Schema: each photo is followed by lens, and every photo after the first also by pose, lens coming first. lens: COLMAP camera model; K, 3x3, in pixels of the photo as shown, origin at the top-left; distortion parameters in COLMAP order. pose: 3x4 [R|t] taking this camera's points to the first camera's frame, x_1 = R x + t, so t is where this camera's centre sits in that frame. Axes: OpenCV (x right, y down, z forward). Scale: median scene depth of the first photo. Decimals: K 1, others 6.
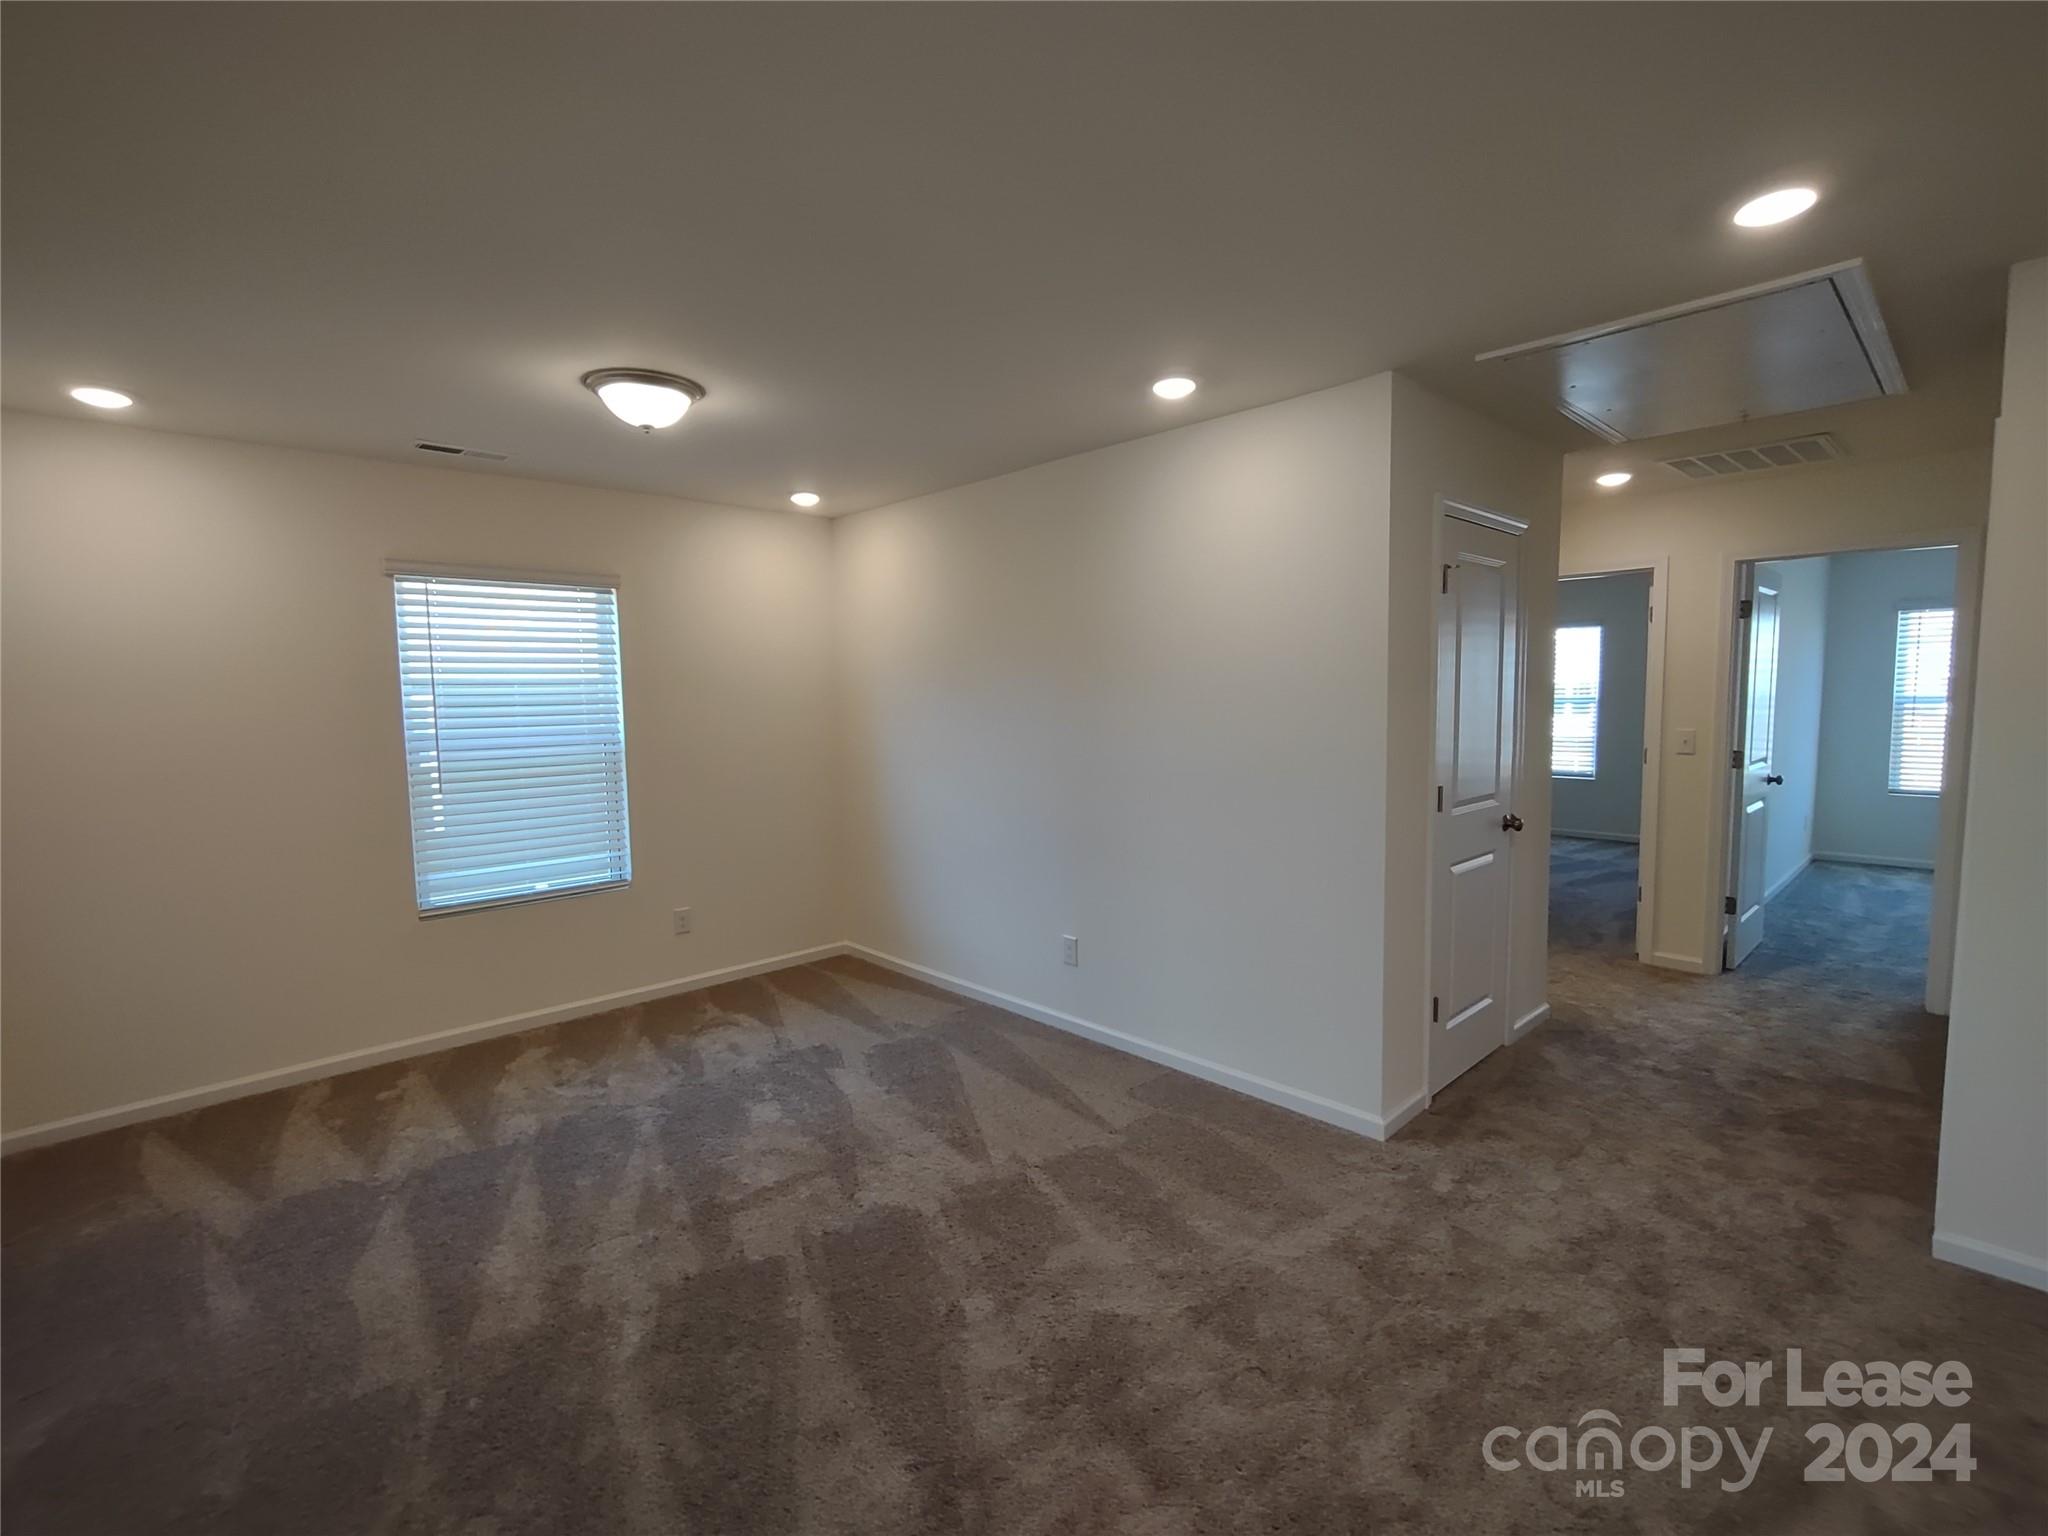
lens RADIAL K [[928.4, 0, 1027.9], [0, 928.4, 766.7], [0, 0, 1]] dist [-0.001897, 0.000748]
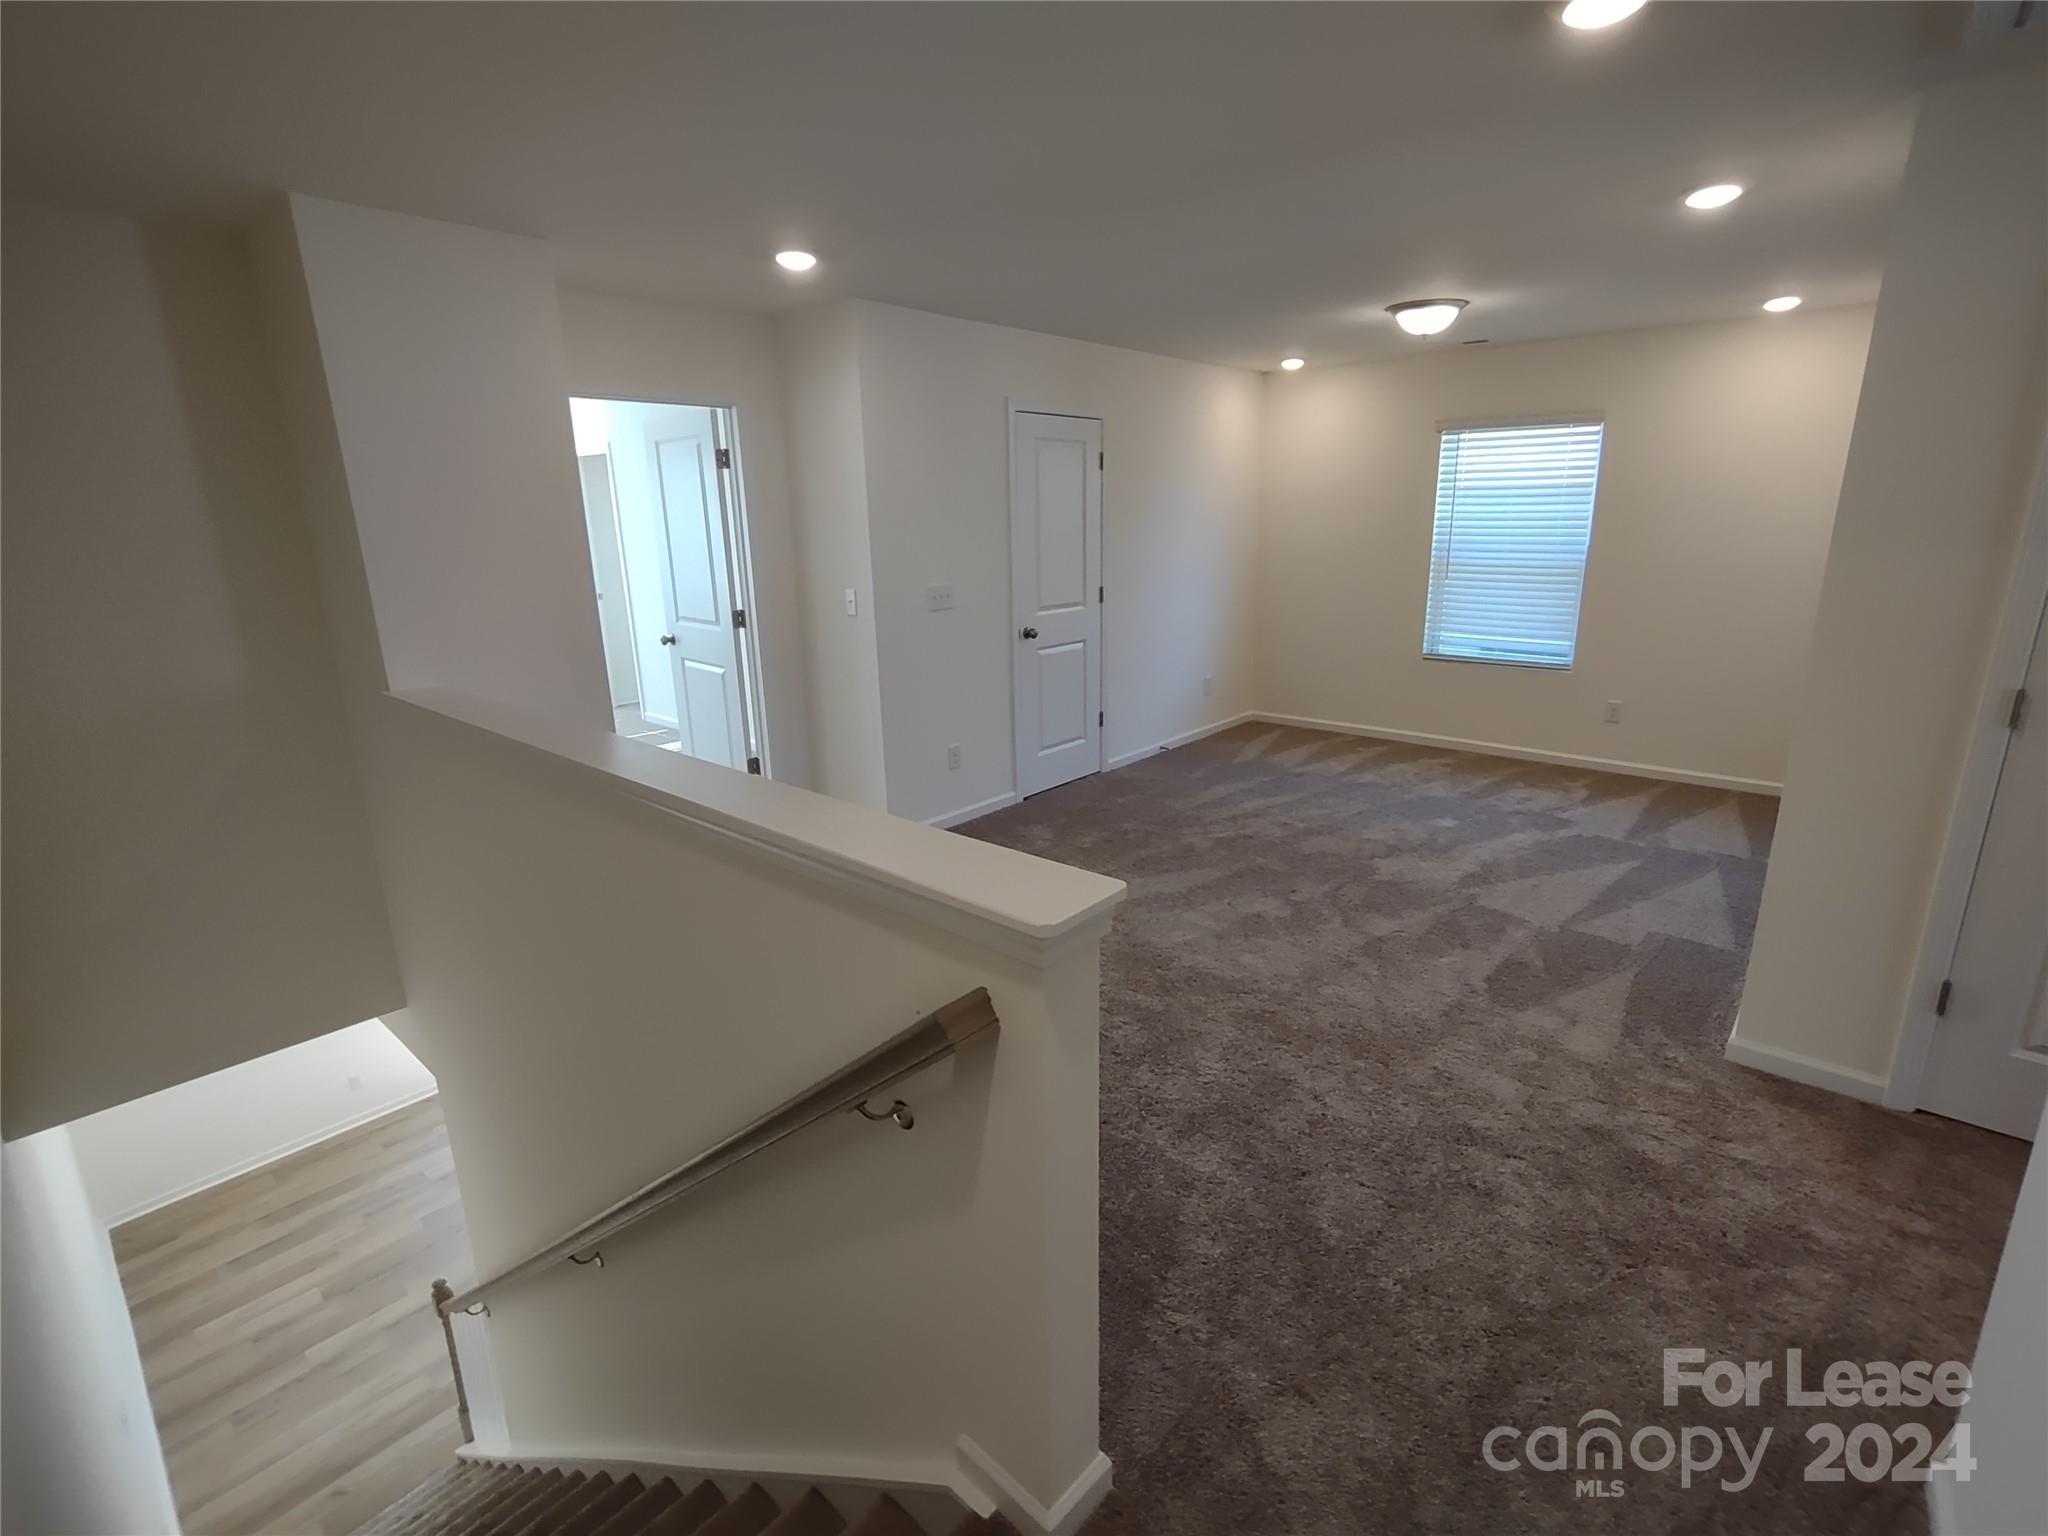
lens RADIAL K [[928.4, 0, 1027.9], [0, 928.4, 766.7], [0, 0, 1]] dist [-0.001897, 0.000748]
pose [[0.082630, 0.279181, -0.956677, 0.914628], [-0.057351, 0.959701, 0.275110, -0.060561], [0.994929, 0.032134, 0.095311, 0.198716]]
